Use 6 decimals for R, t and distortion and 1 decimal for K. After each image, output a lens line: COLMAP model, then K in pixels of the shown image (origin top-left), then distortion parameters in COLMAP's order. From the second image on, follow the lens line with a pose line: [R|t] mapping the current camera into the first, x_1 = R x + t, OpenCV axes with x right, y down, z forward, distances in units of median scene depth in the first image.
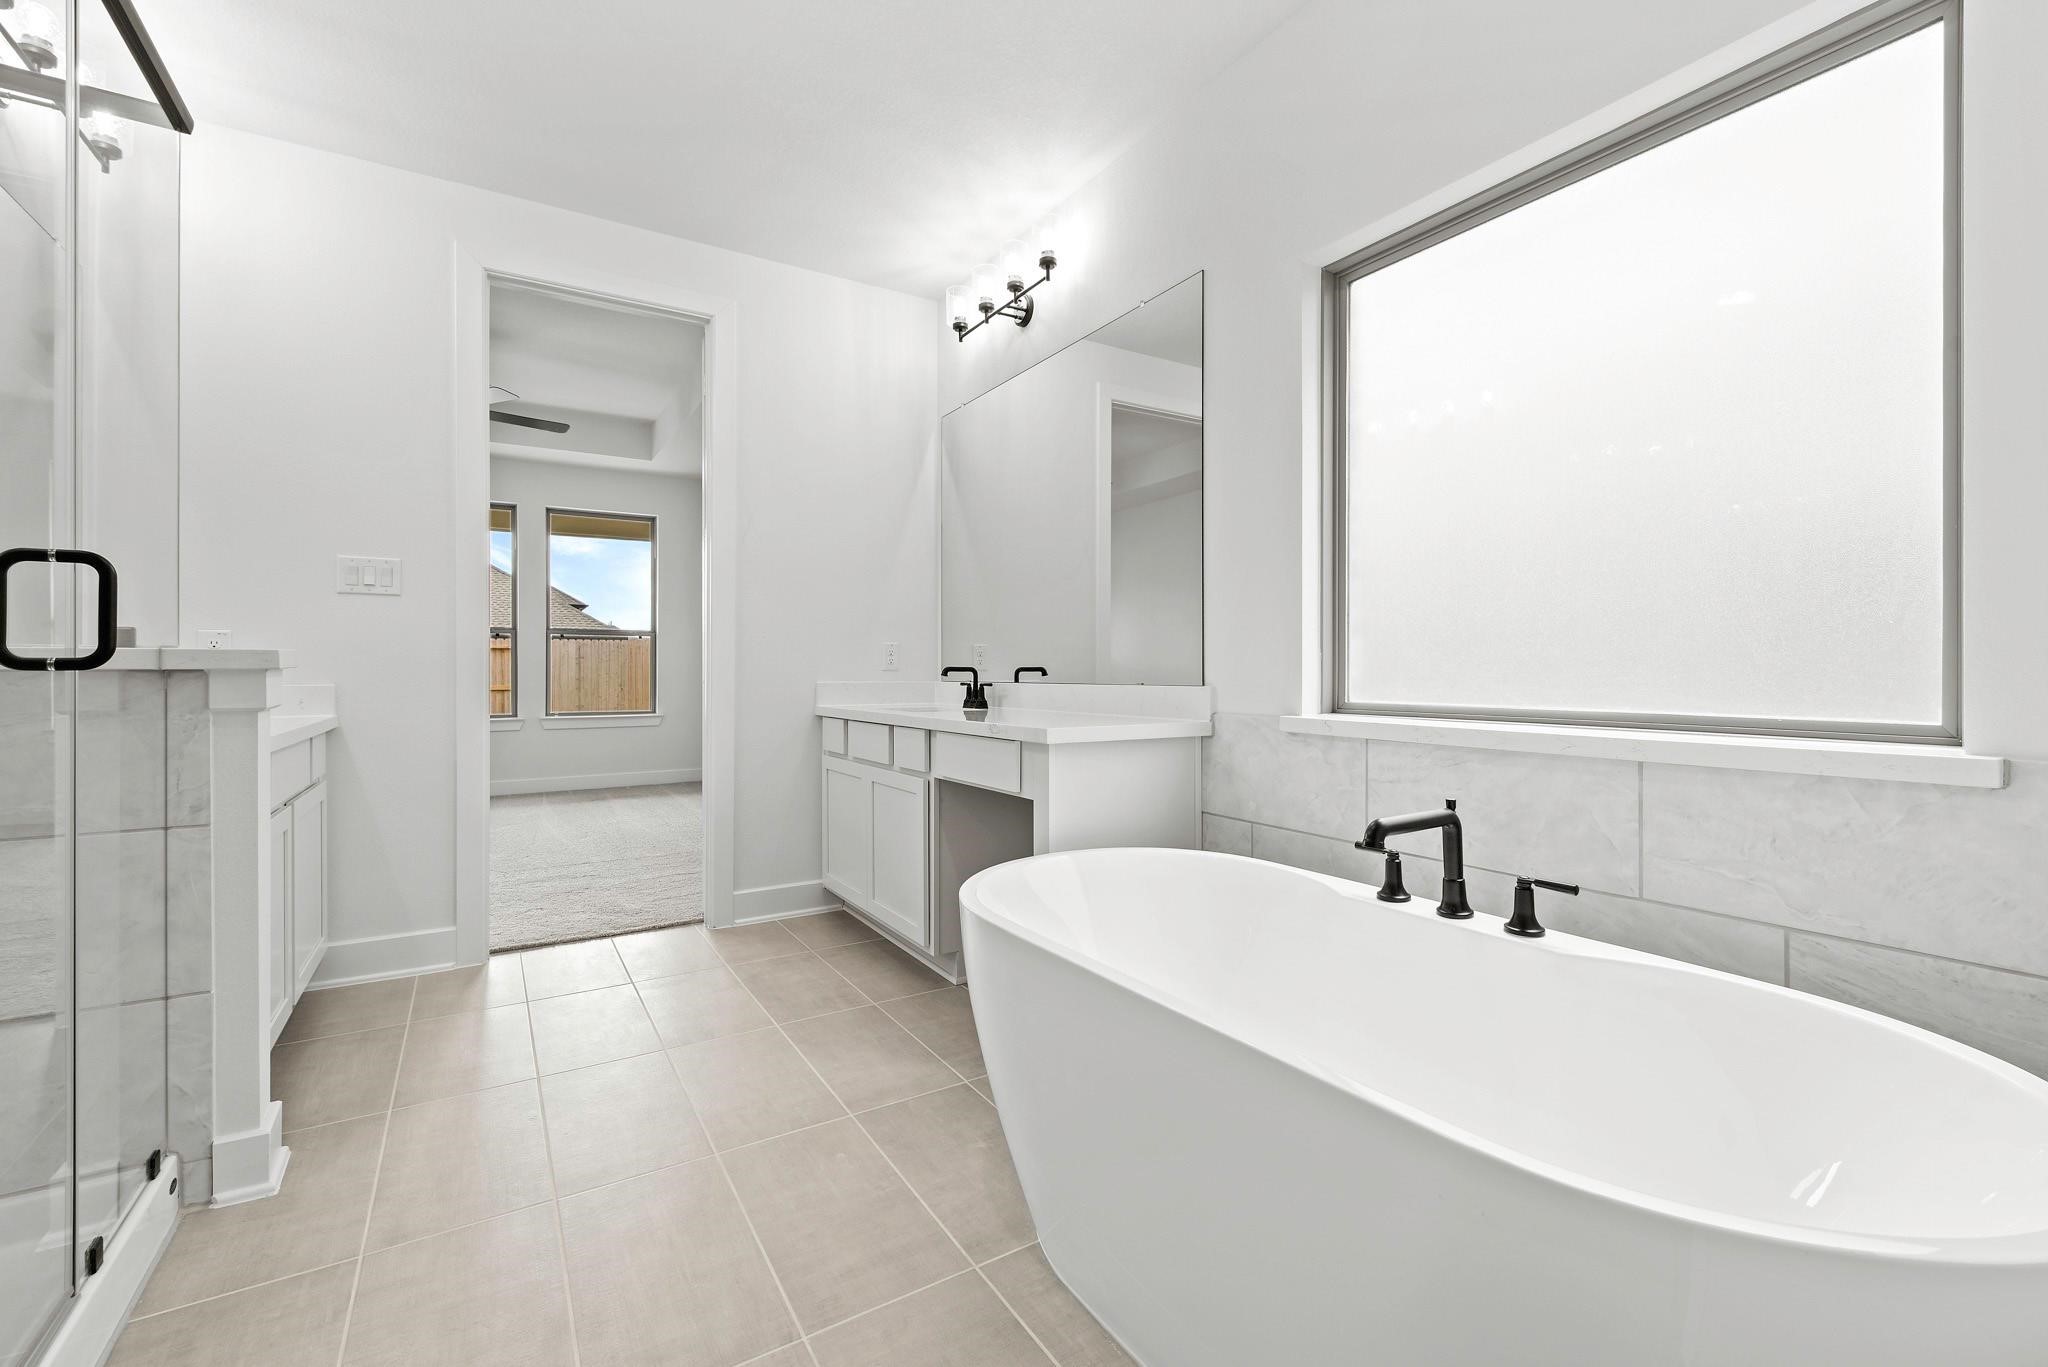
lens RADIAL K [[883.0, 0, 1030.8], [0, 883.0, 676.9], [0, 0, 1]] dist [0.001748, -0.000087]
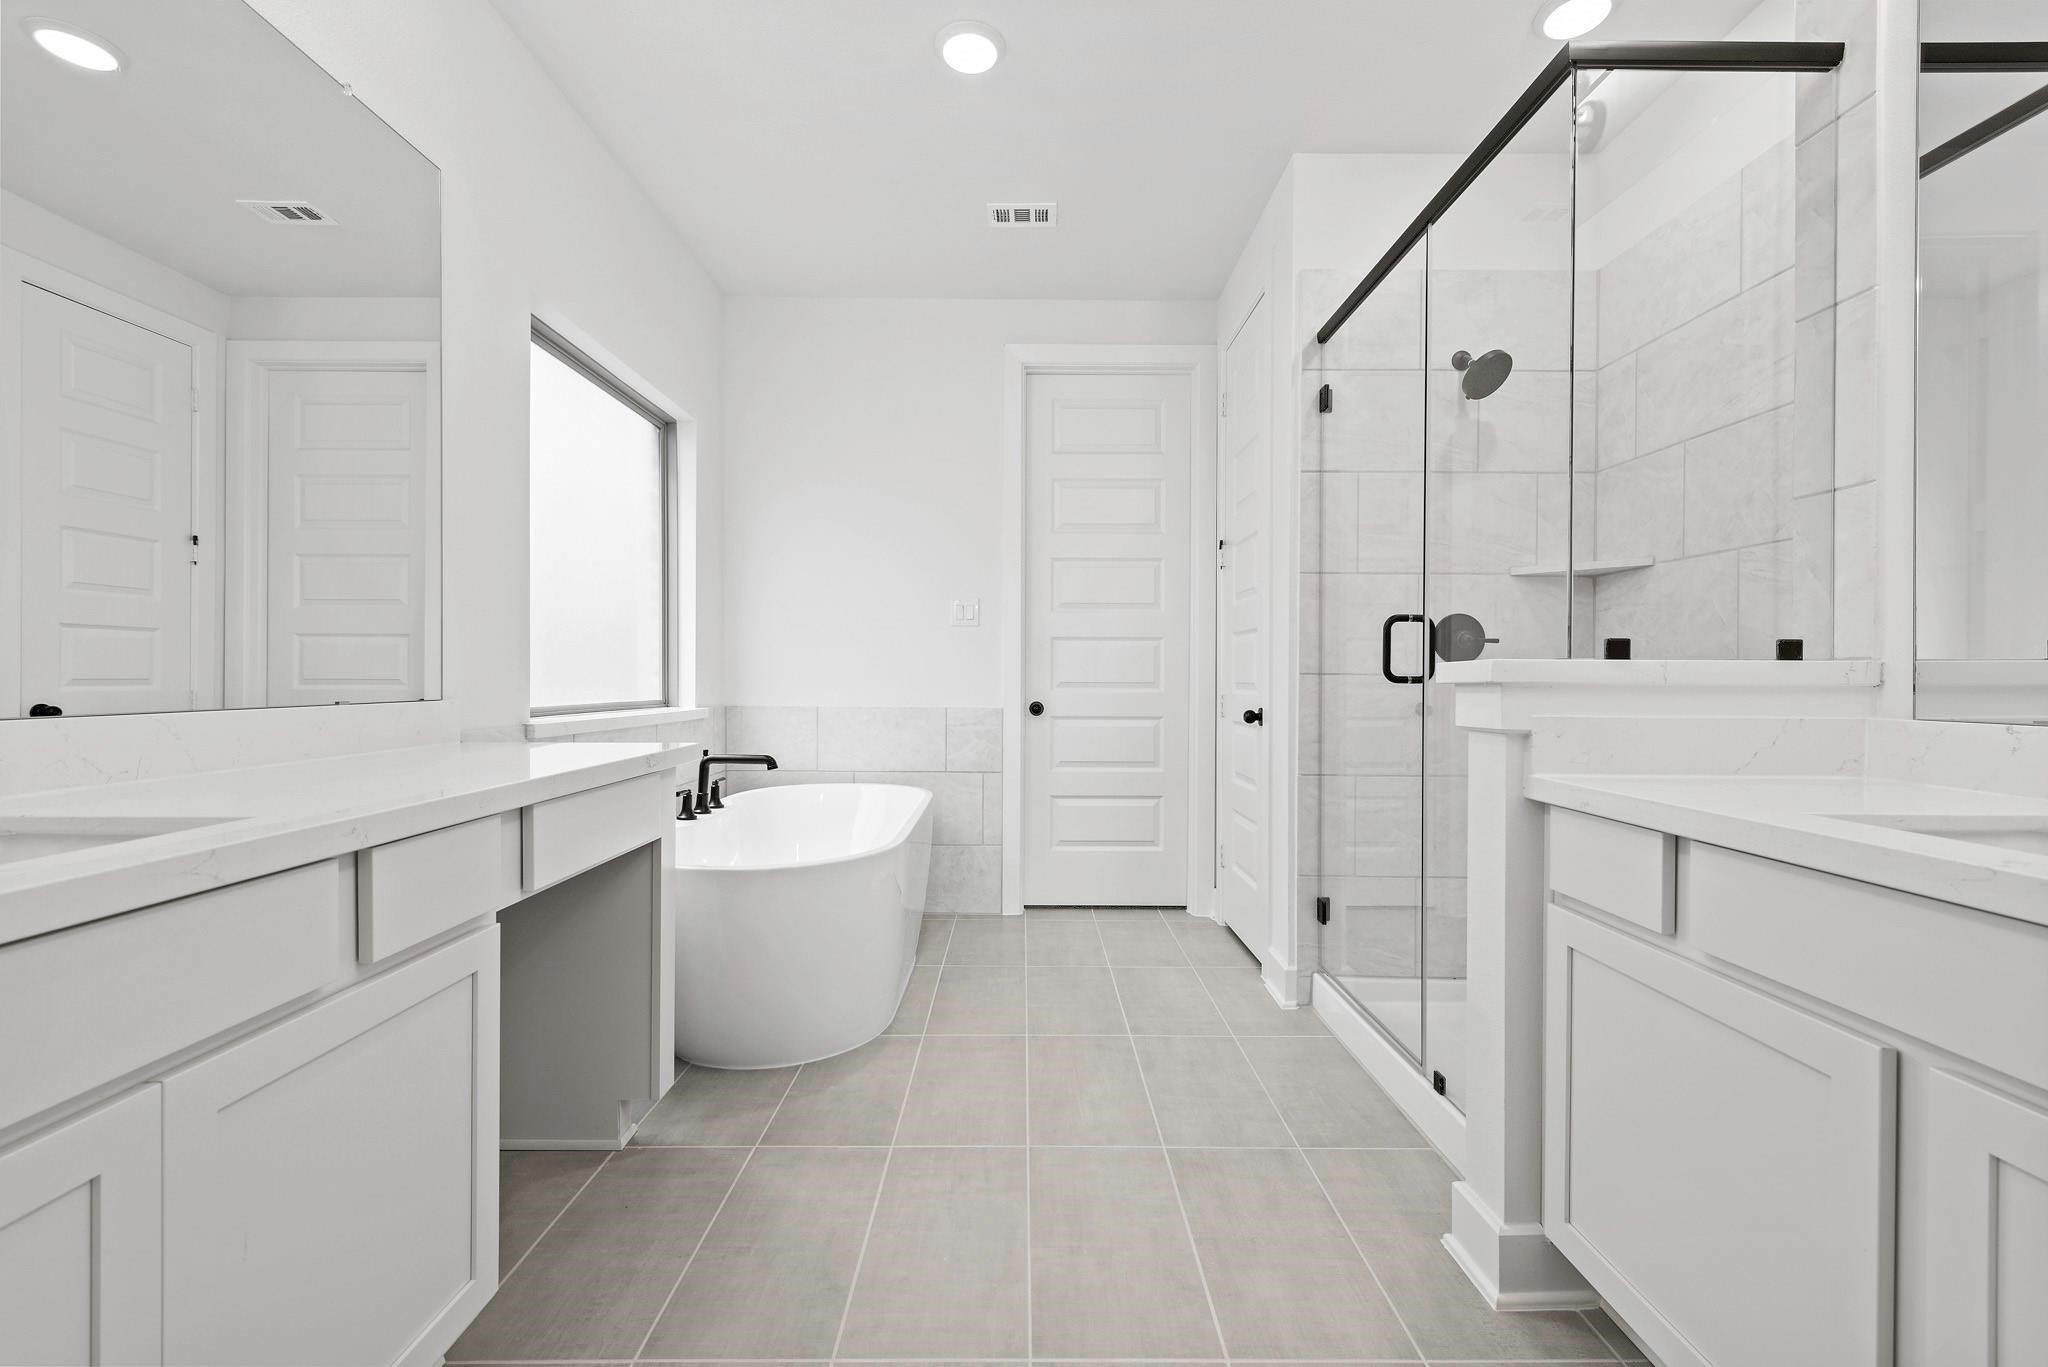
lens RADIAL K [[883.0, 0, 1030.8], [0, 883.0, 676.9], [0, 0, 1]] dist [0.001748, -0.000087]
pose [[-0.854011, -0.002147, 0.520251, -0.914405], [0.001554, 0.999976, 0.006679, -0.021677], [-0.520253, 0.006512, -0.853988, 1.915331]]
